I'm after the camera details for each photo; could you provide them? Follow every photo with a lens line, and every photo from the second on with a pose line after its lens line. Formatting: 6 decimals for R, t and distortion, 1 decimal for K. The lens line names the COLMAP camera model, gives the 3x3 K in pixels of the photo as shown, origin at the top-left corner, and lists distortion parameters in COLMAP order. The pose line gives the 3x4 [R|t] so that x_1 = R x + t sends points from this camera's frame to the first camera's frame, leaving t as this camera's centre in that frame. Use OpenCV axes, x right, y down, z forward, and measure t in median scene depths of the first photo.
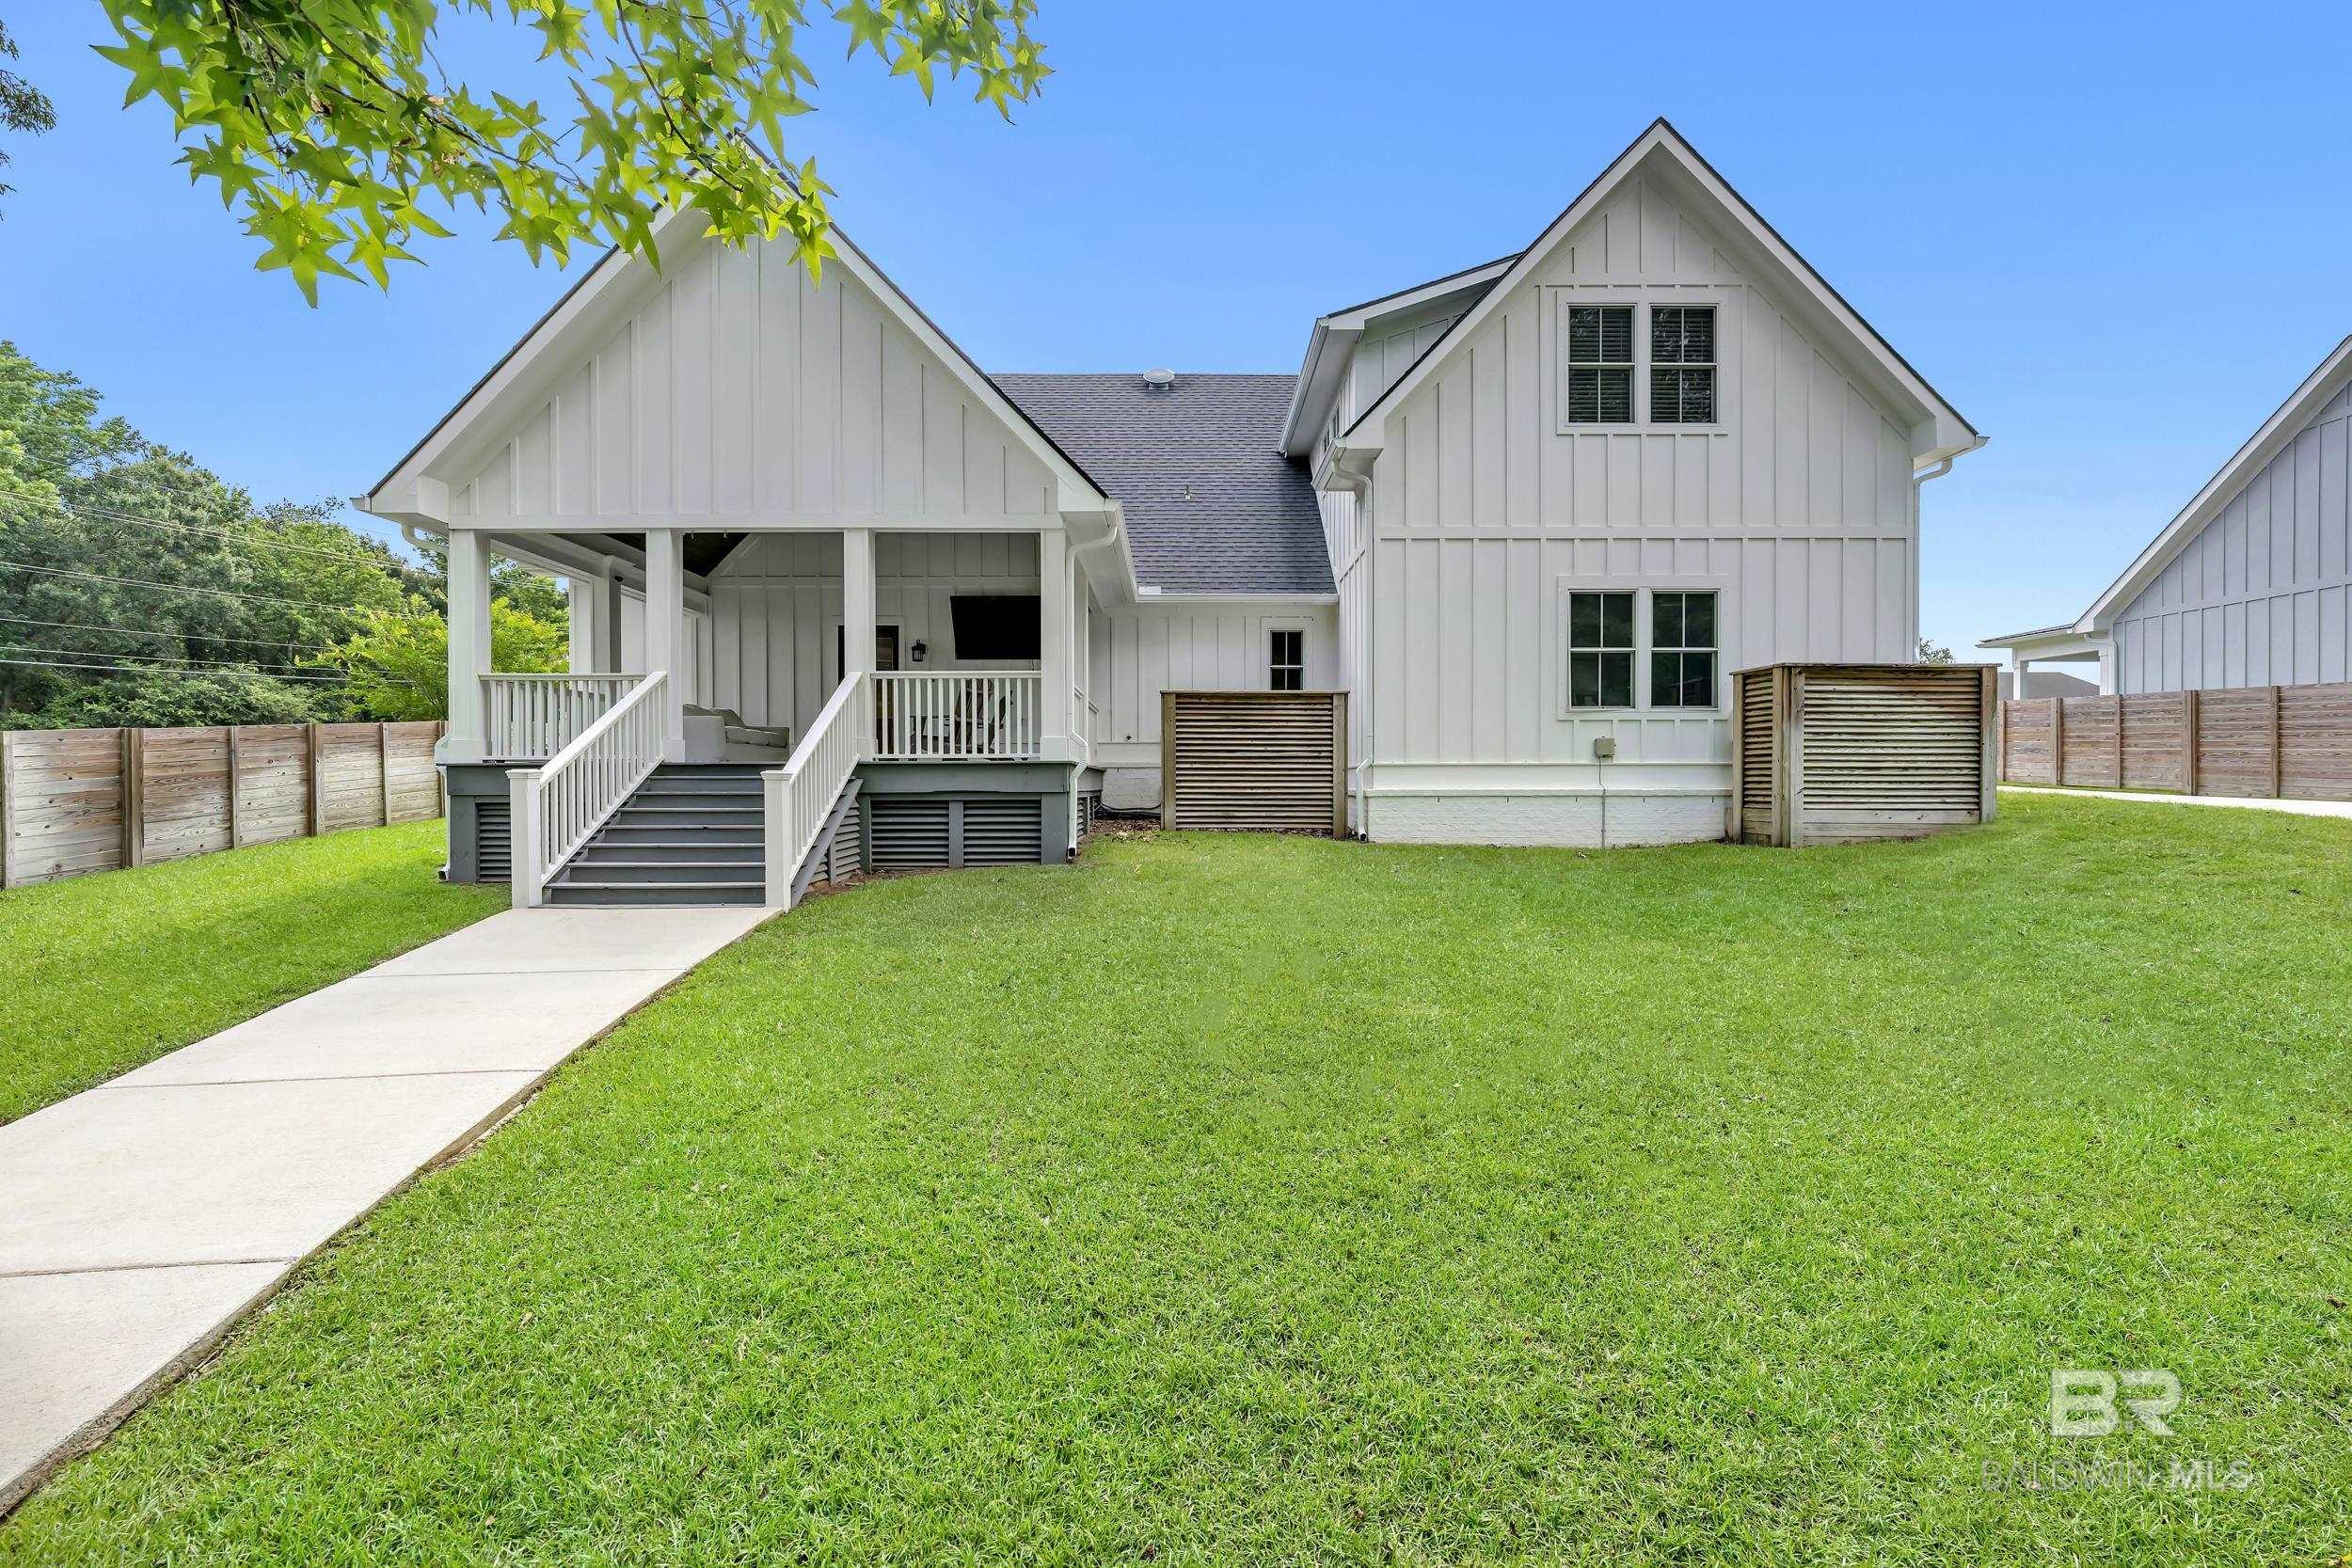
lens RADIAL K [[926.4, 0, 1179.2], [0, 926.4, 786.5], [0, 0, 1]] dist [-0.020312, 0.000103]
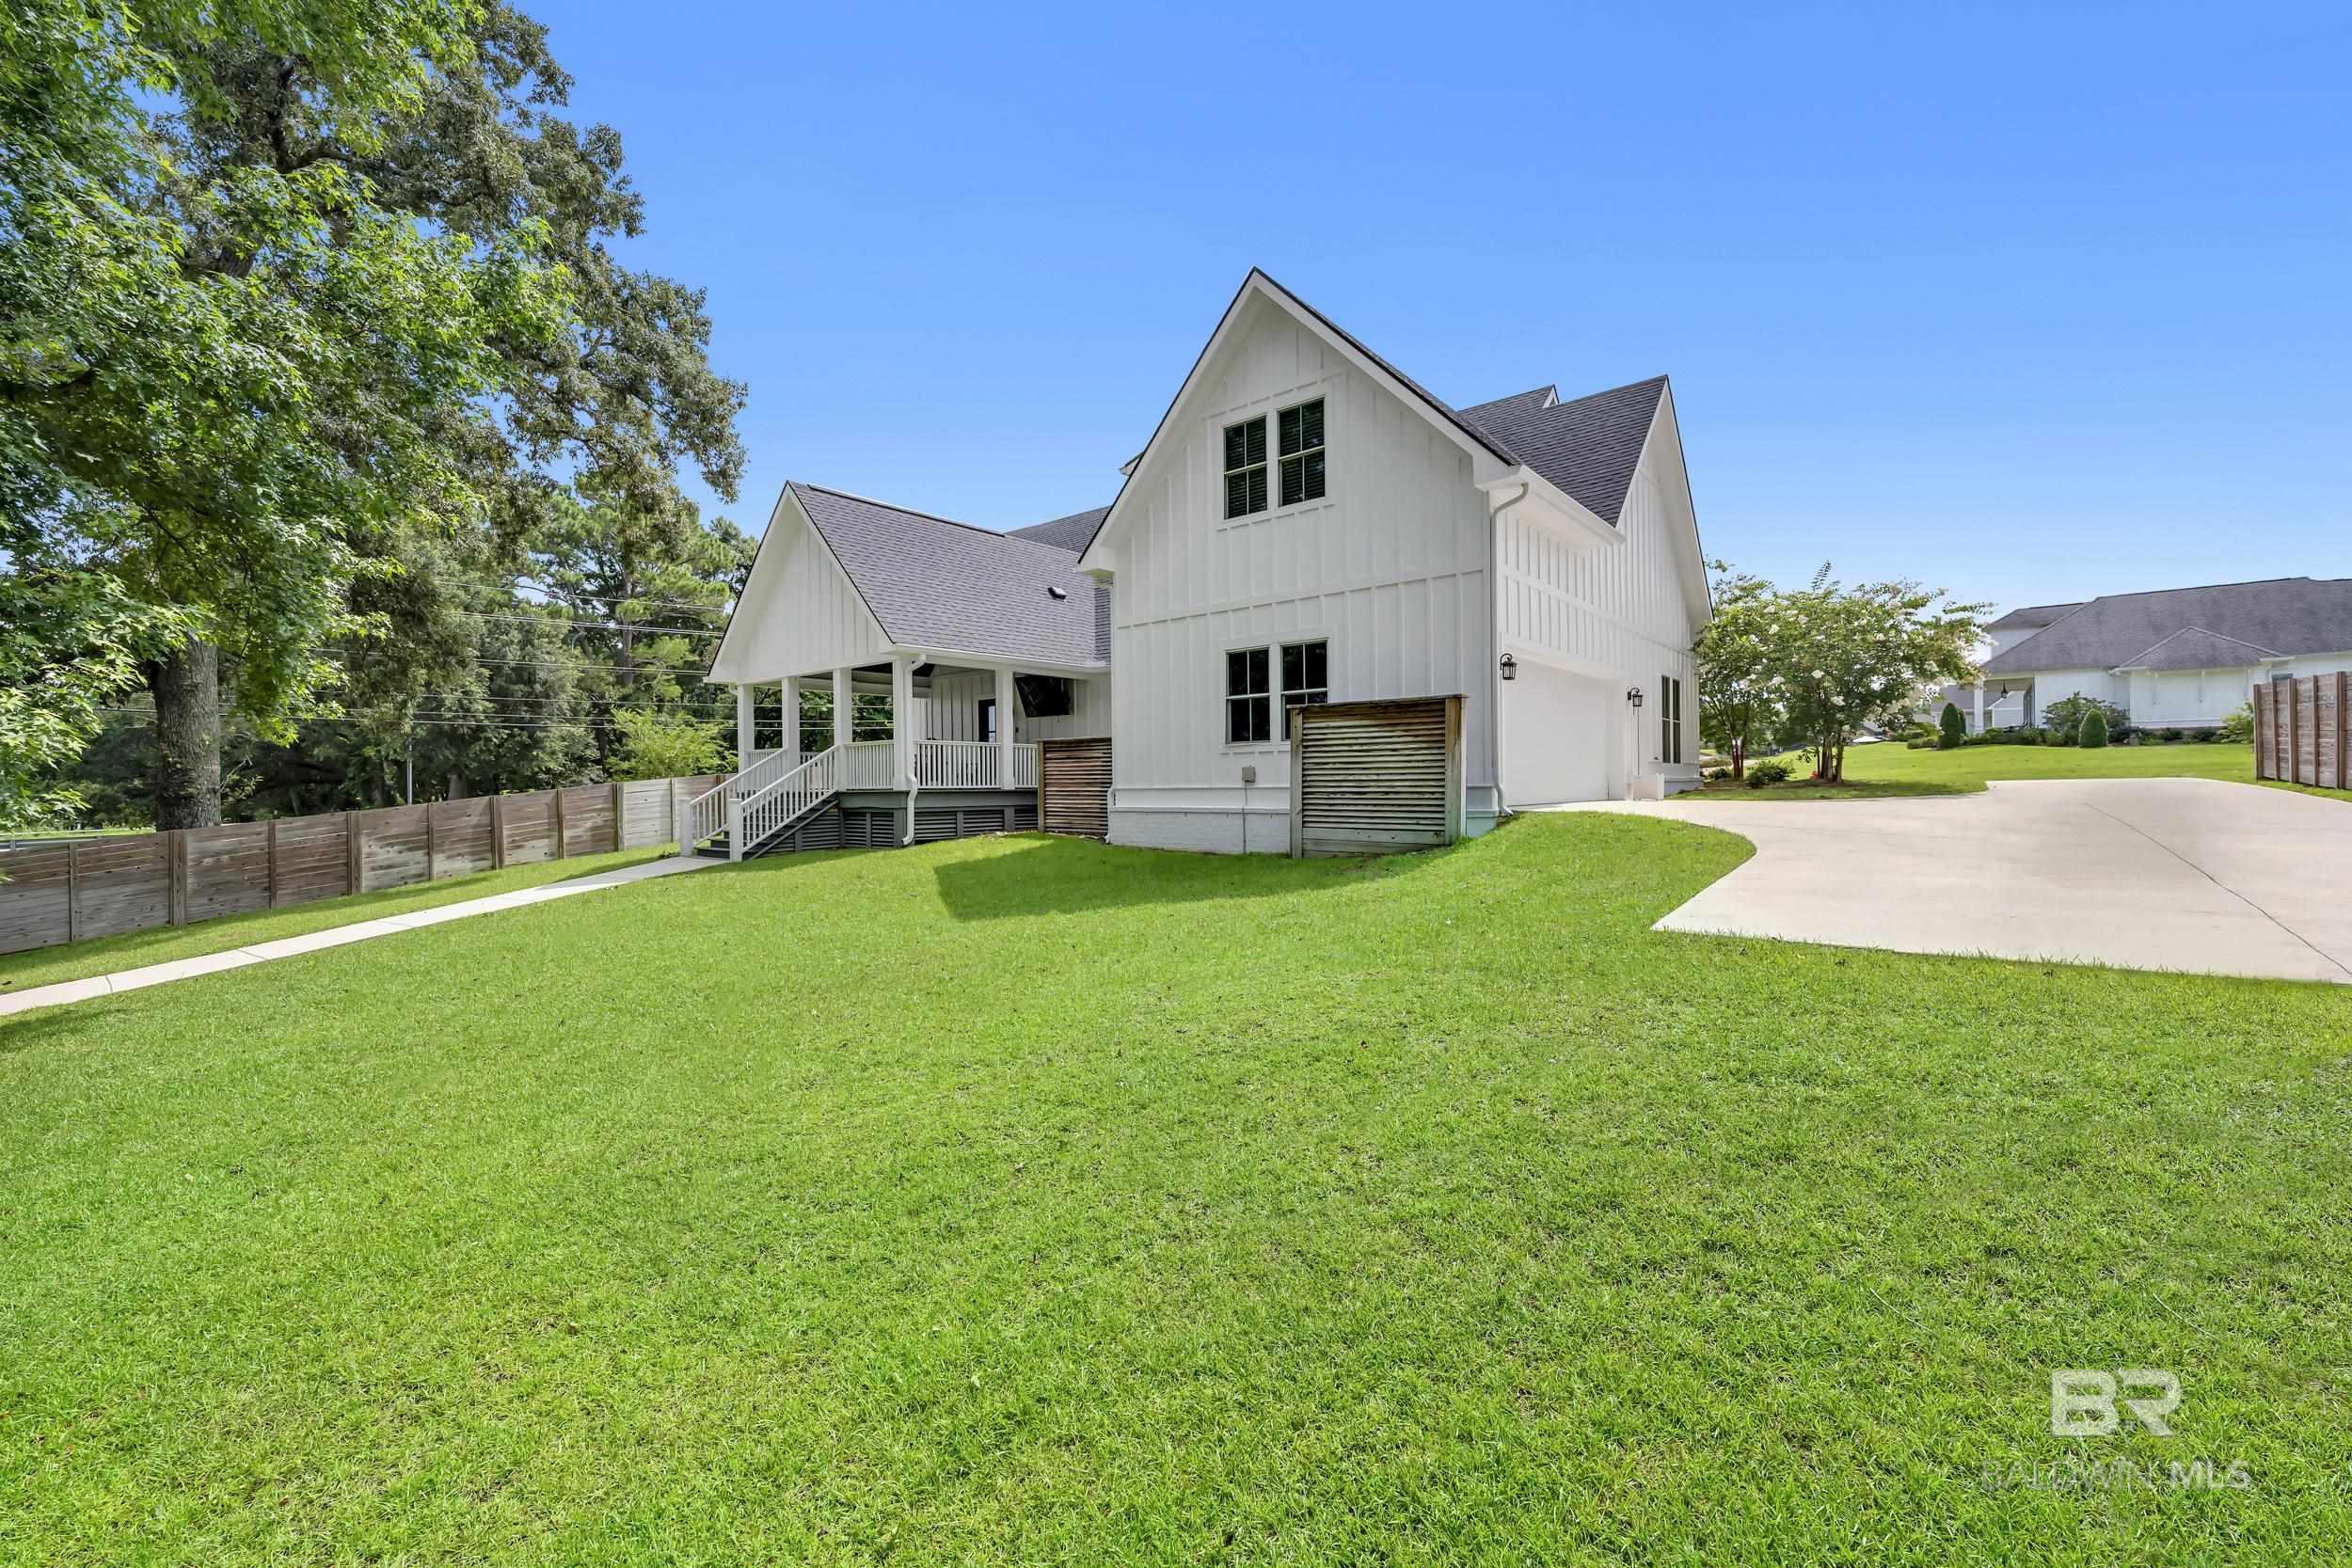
lens RADIAL K [[926.4, 0, 1179.2], [0, 926.4, 786.5], [0, 0, 1]] dist [-0.020312, 0.000103]
pose [[0.779431, -0.006228, -0.626457, 1.177452], [0.006412, 0.999978, -0.001964, -0.024051], [0.626455, -0.002486, 0.779454, -0.040920]]
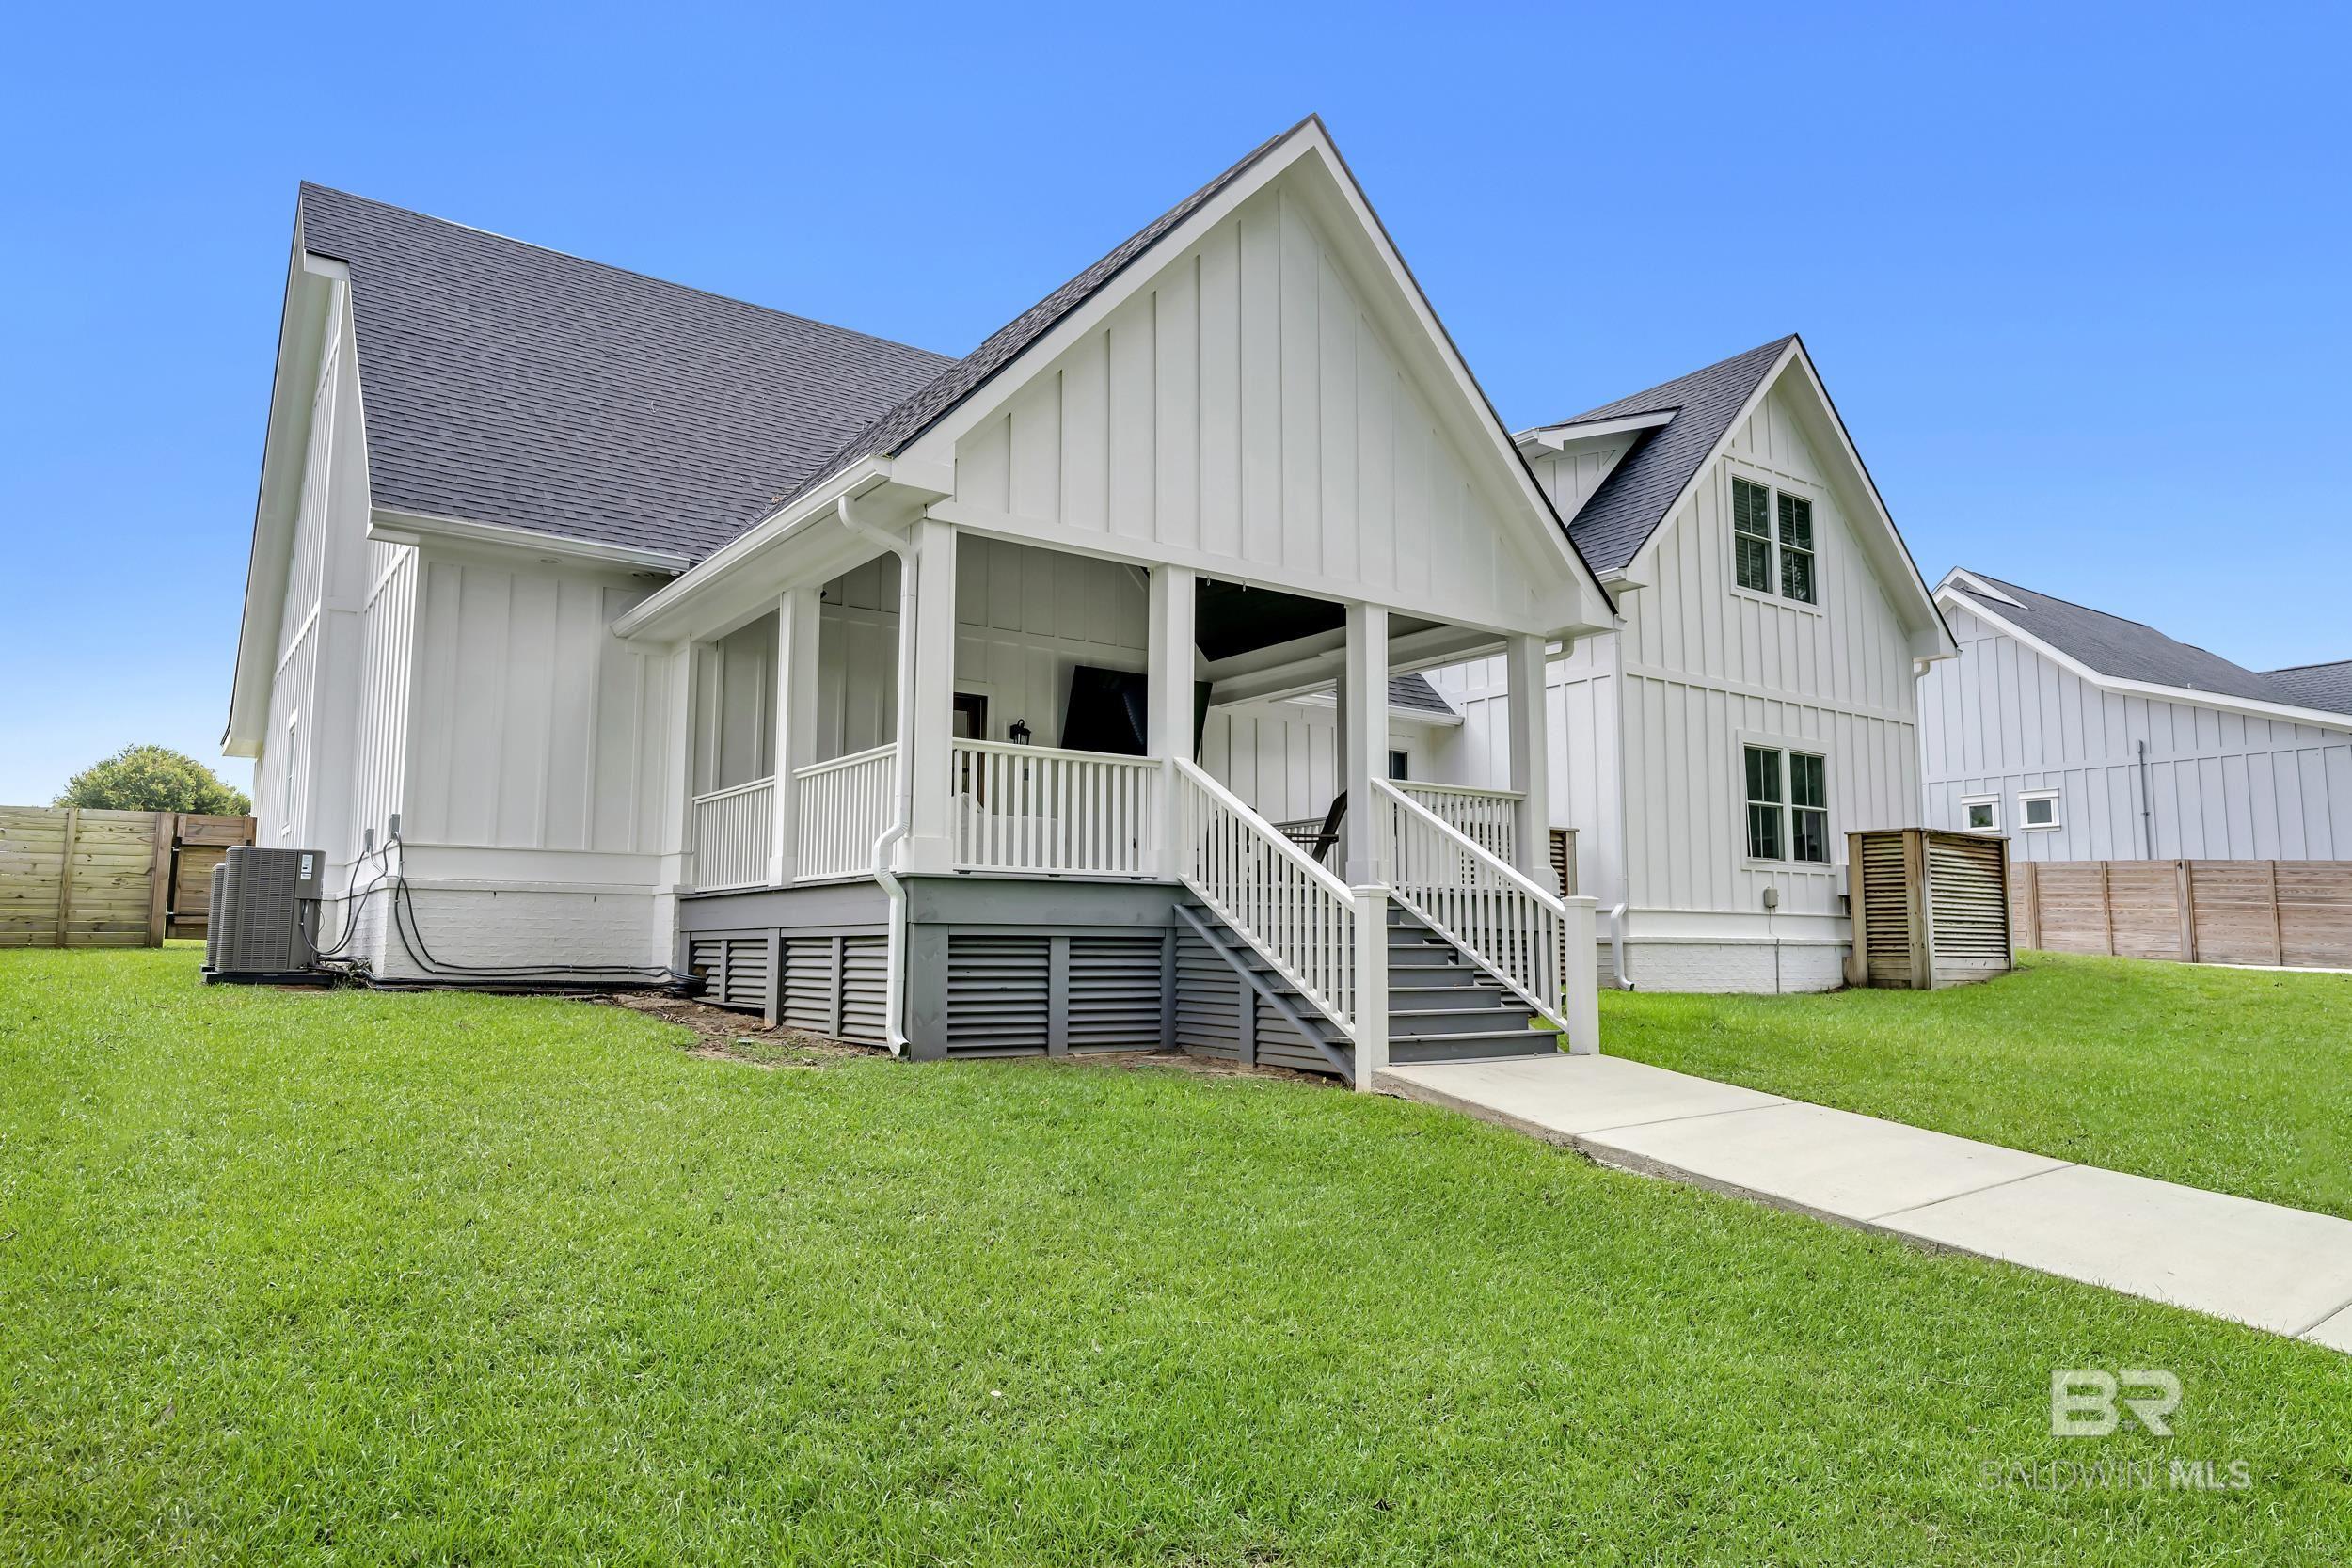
lens RADIAL K [[1435.2, 0, 1176.0], [0, 1435.2, 784.0], [0, 0, 1]] dist [-0.022158, -0.000108]
pose [[0.813849, 0.069824, 0.576866, -1.017884], [-0.002058, 0.993094, -0.117302, 0.020693], [-0.581073, 0.094279, 0.808373, 0.078779]]
